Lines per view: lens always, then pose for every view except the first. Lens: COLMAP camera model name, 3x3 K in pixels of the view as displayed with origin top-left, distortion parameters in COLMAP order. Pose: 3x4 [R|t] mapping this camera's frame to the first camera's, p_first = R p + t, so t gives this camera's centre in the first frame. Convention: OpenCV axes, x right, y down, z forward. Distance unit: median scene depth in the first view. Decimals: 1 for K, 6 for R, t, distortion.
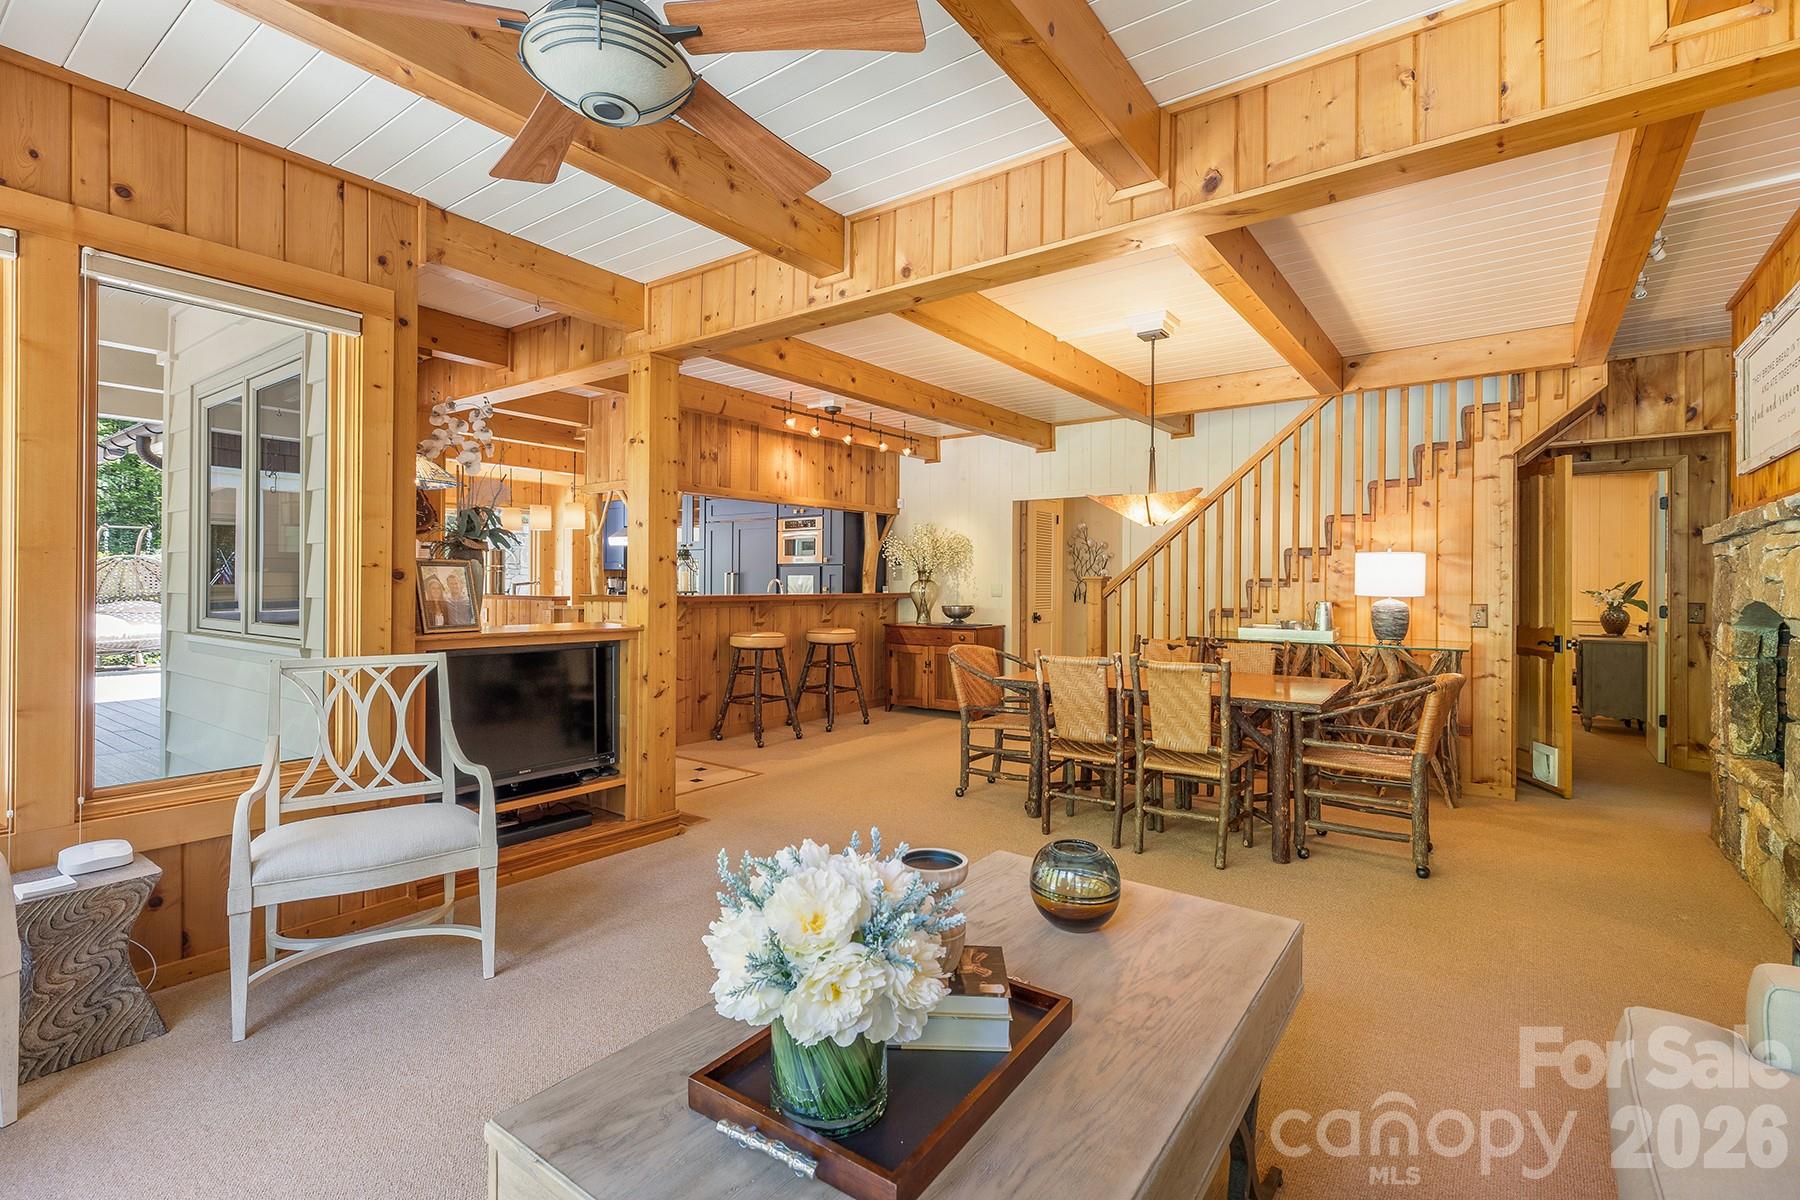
lens RADIAL K [[830.5, 0, 908.4], [0, 830.5, 595.7], [0, 0, 1]] dist [0.004432, 0.002576]
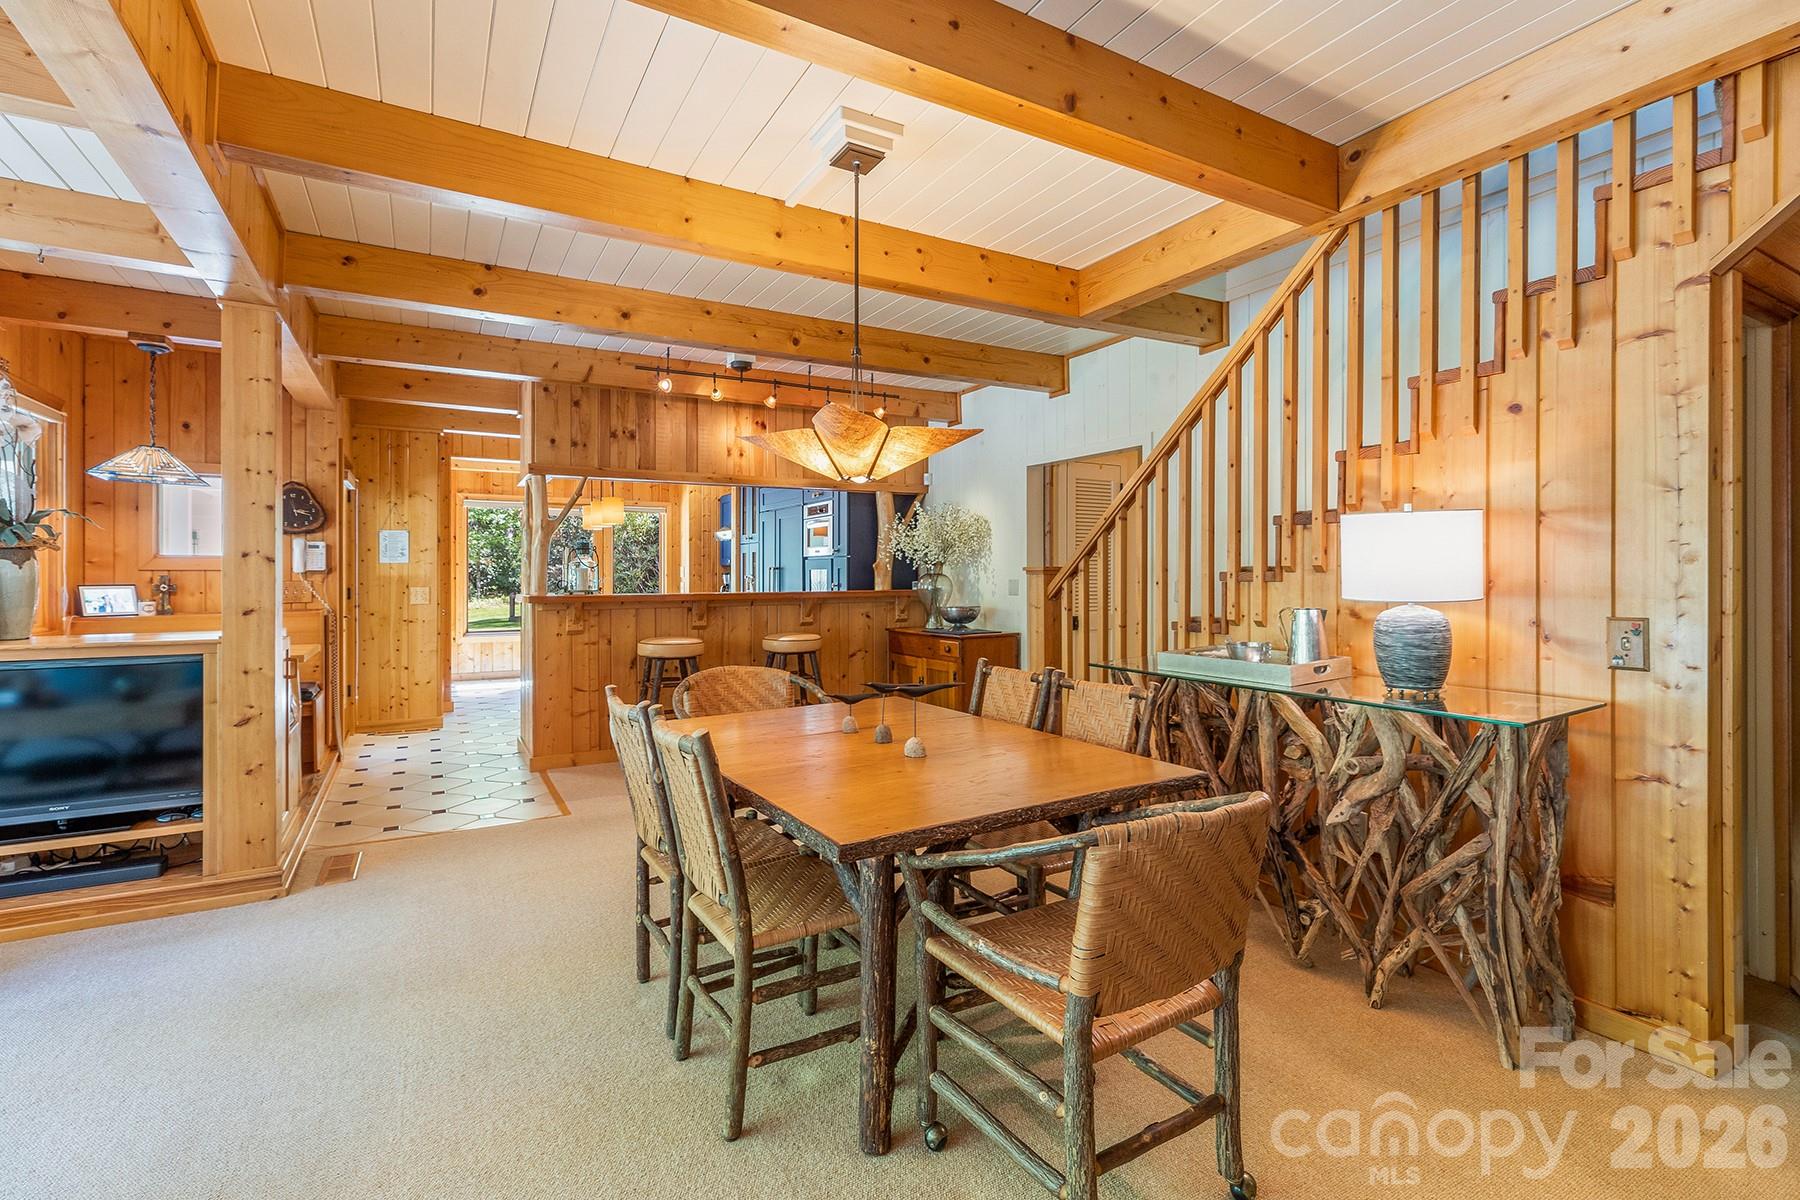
lens RADIAL K [[830.5, 0, 901.7], [0, 830.5, 586.1], [0, 0, 1]] dist [0.004432, 0.002576]
pose [[0.917508, -0.004090, -0.397697, 0.480381], [0.002787, 0.999989, -0.003854, -0.006200], [0.397708, 0.002428, 0.917509, 0.406920]]
